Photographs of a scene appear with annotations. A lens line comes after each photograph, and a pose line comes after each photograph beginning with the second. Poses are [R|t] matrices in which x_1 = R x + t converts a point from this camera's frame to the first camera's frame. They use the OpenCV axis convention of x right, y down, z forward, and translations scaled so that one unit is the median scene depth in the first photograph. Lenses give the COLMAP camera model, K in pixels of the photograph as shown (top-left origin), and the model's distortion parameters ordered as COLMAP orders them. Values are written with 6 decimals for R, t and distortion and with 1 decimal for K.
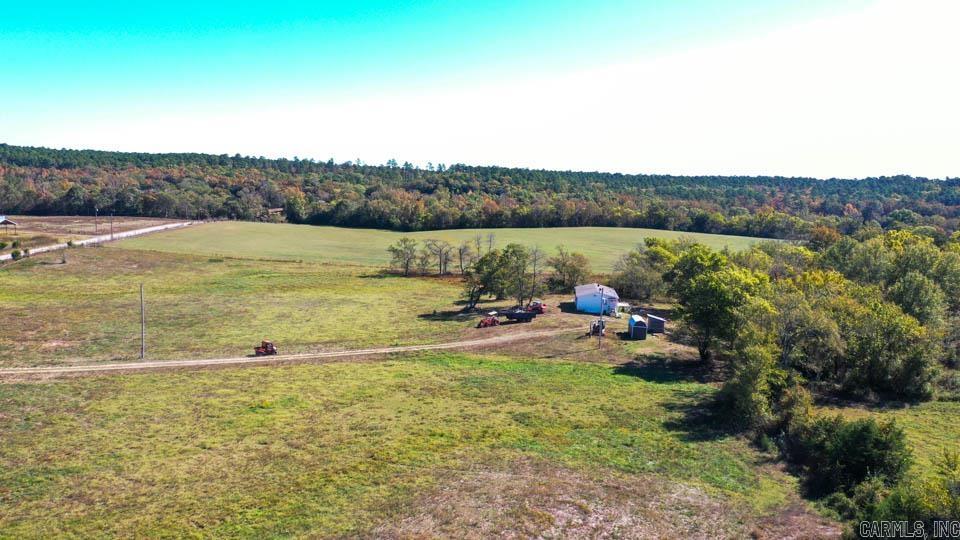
lens RADIAL K [[739.9, 0, 483.4], [0, 739.9, 274.0], [0, 0, 1]] dist [0.285806, -0.377439]
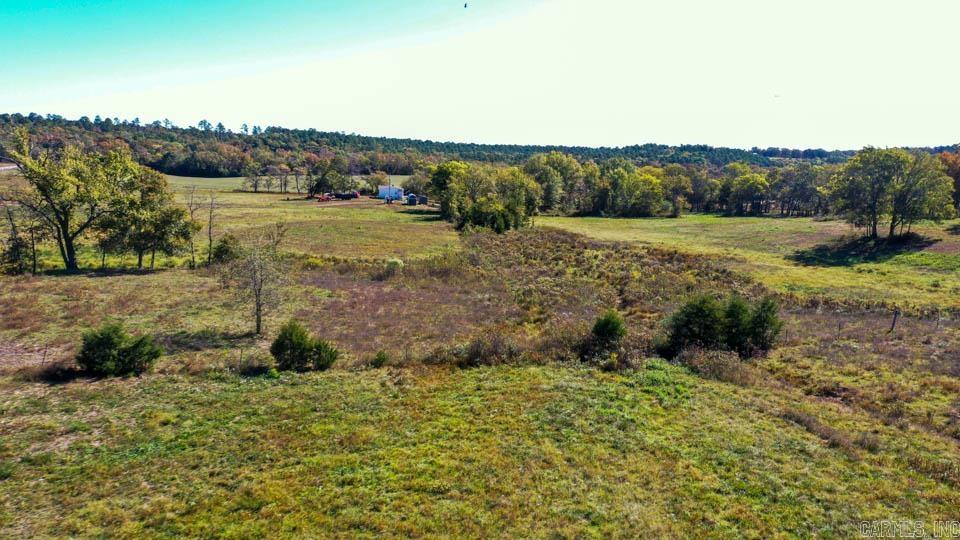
lens RADIAL K [[739.9, 0, 483.4], [0, 739.9, 274.0], [0, 0, 1]] dist [0.285806, -0.377439]
pose [[0.971506, -0.037025, 0.234106, -0.008929], [0.028807, 0.998846, 0.038429, 0.033818], [-0.235259, -0.030590, 0.971451, -0.139071]]
